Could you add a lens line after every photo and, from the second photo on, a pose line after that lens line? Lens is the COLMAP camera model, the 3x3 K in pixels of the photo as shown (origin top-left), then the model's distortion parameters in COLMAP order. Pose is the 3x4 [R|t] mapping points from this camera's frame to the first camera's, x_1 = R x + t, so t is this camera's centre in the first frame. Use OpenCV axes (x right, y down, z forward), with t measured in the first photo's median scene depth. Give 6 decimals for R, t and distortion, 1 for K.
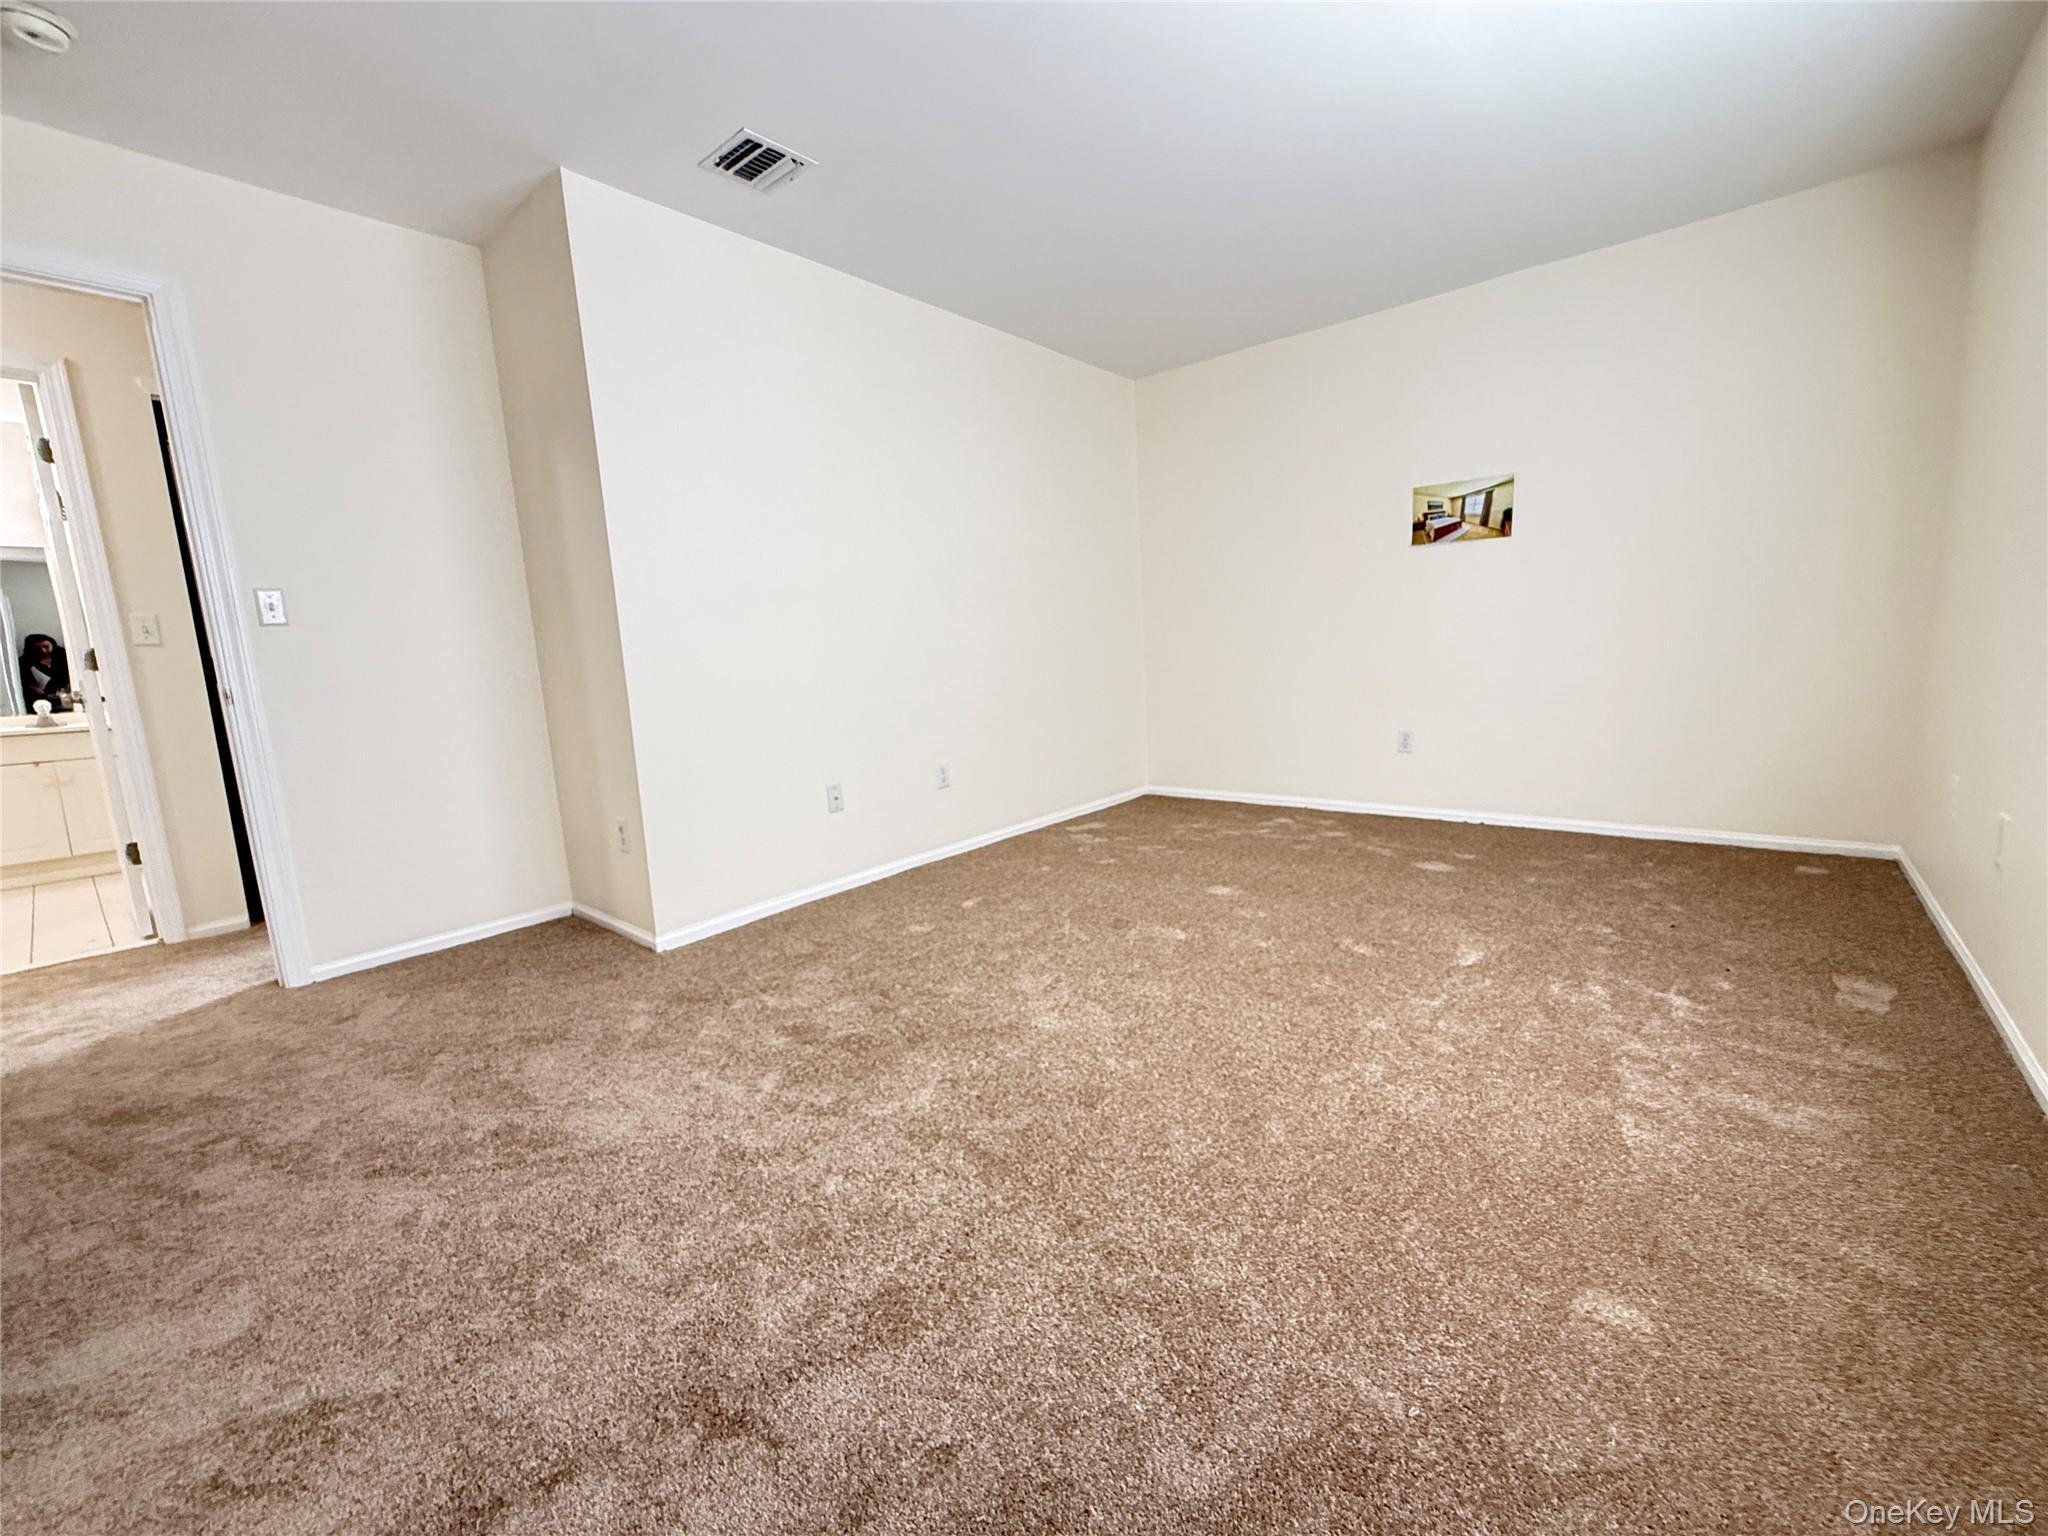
lens RADIAL K [[815.5, 0, 1015.7], [0, 815.5, 773.3], [0, 0, 1]] dist [-0.000844, 0.000515]
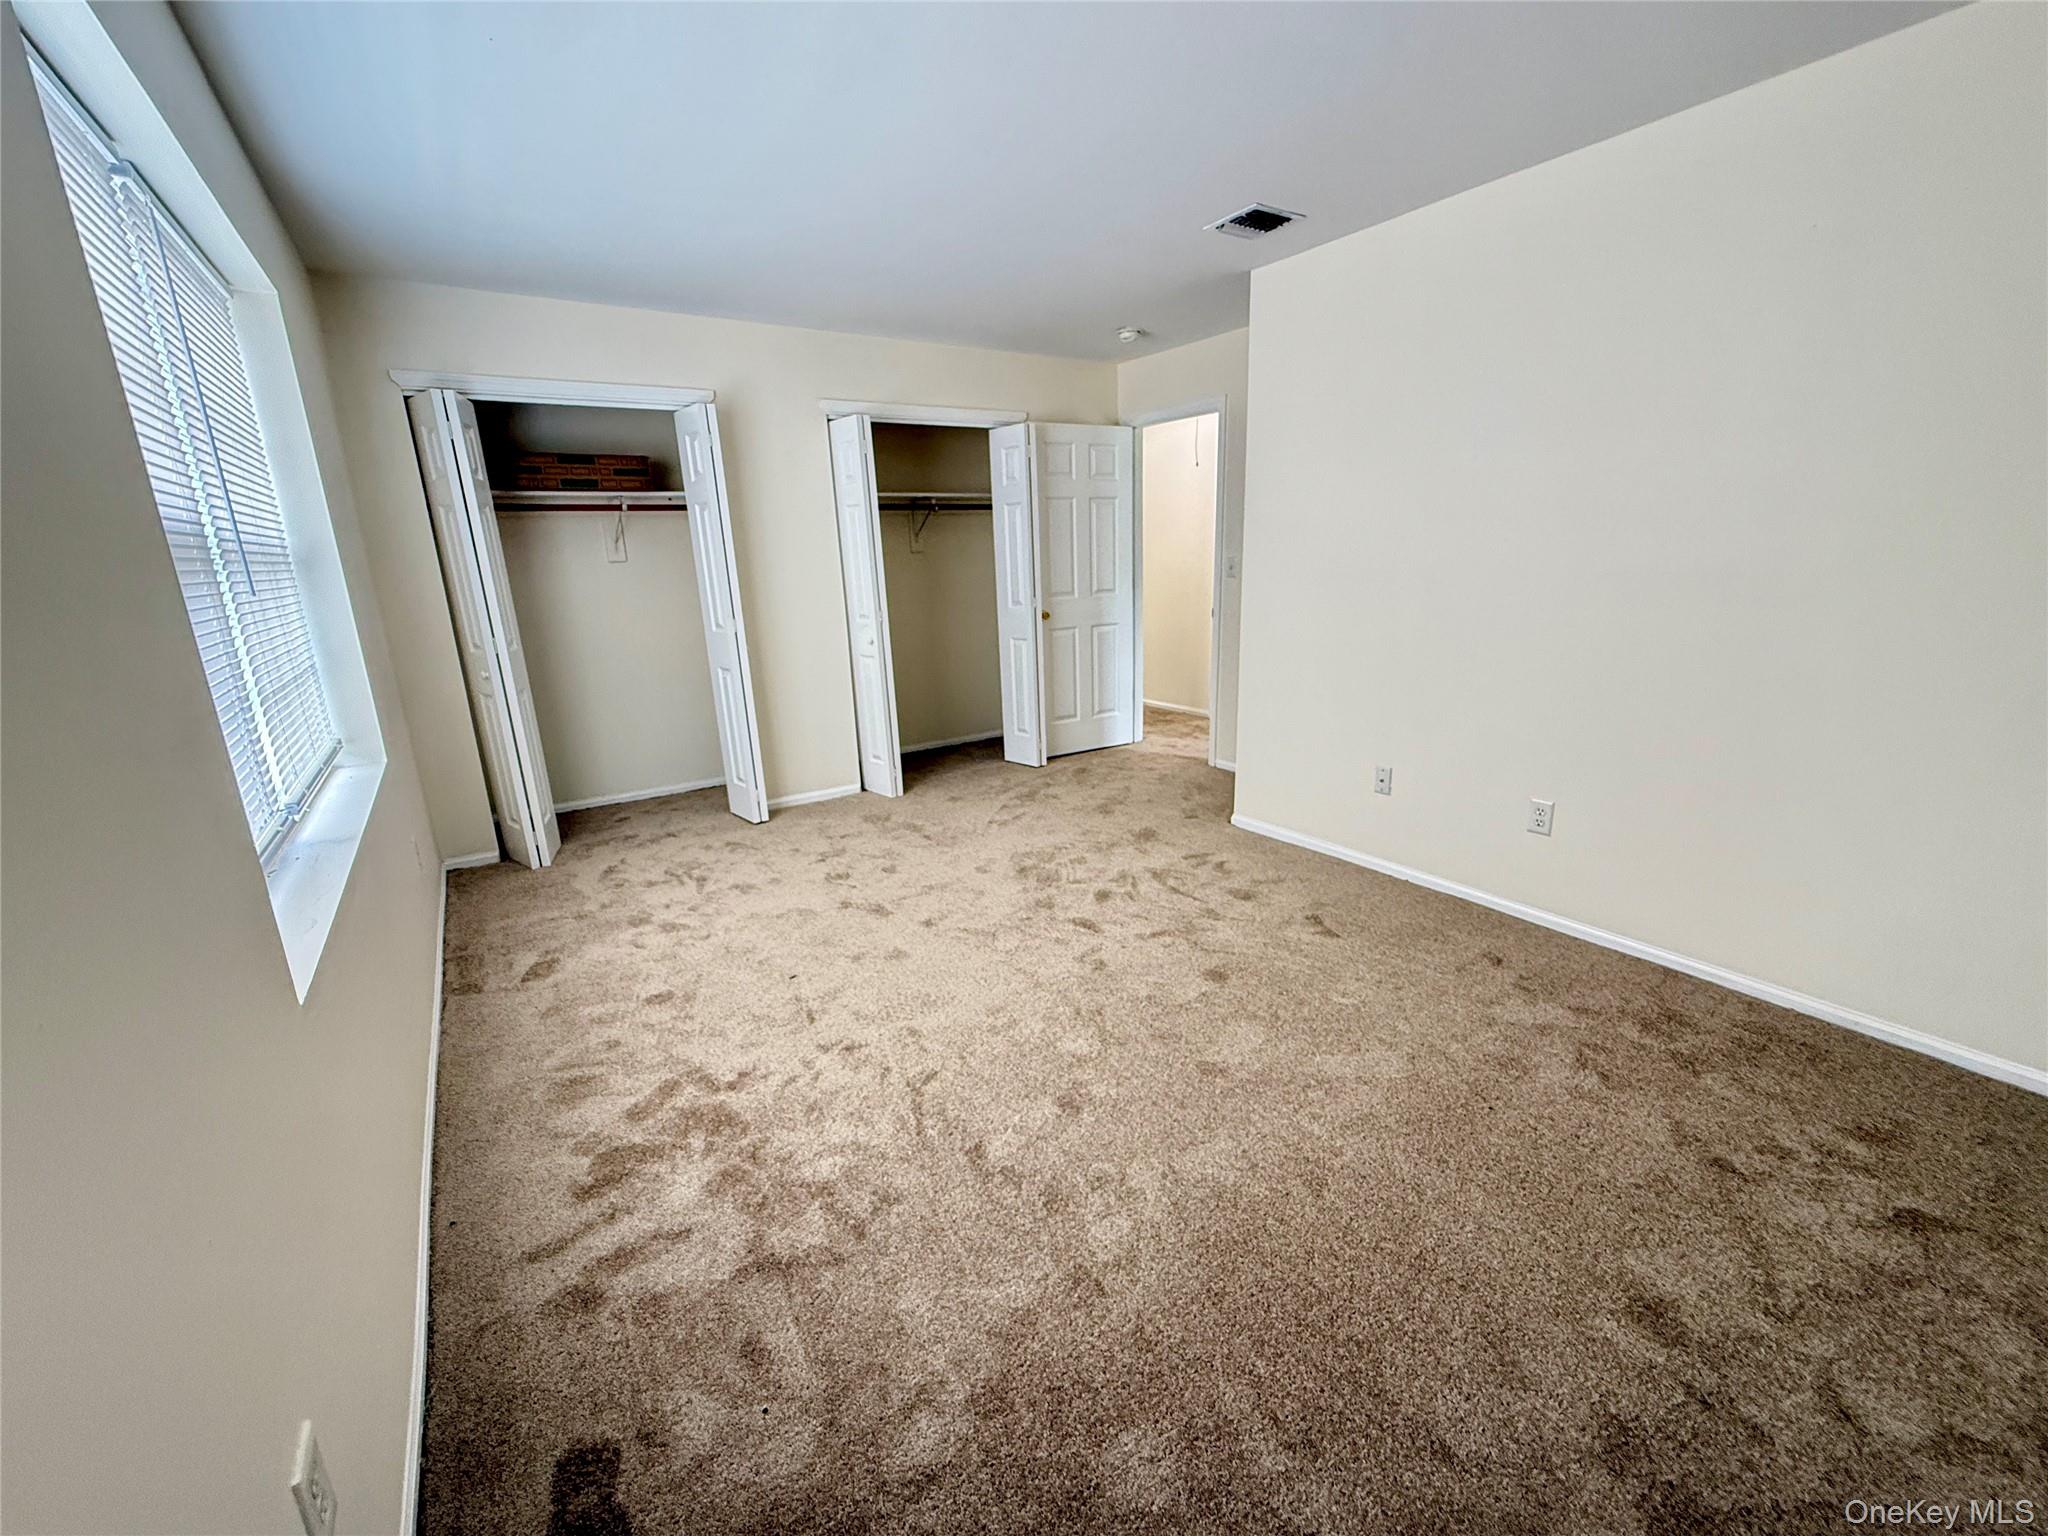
lens RADIAL K [[815.5, 0, 1015.7], [0, 815.5, 773.3], [0, 0, 1]] dist [-0.000844, 0.000515]
pose [[-0.270571, 0.315635, -0.909487, 1.026285], [-0.100060, 0.930388, 0.352656, -0.362185], [0.957486, 0.186421, -0.220153, 0.998523]]
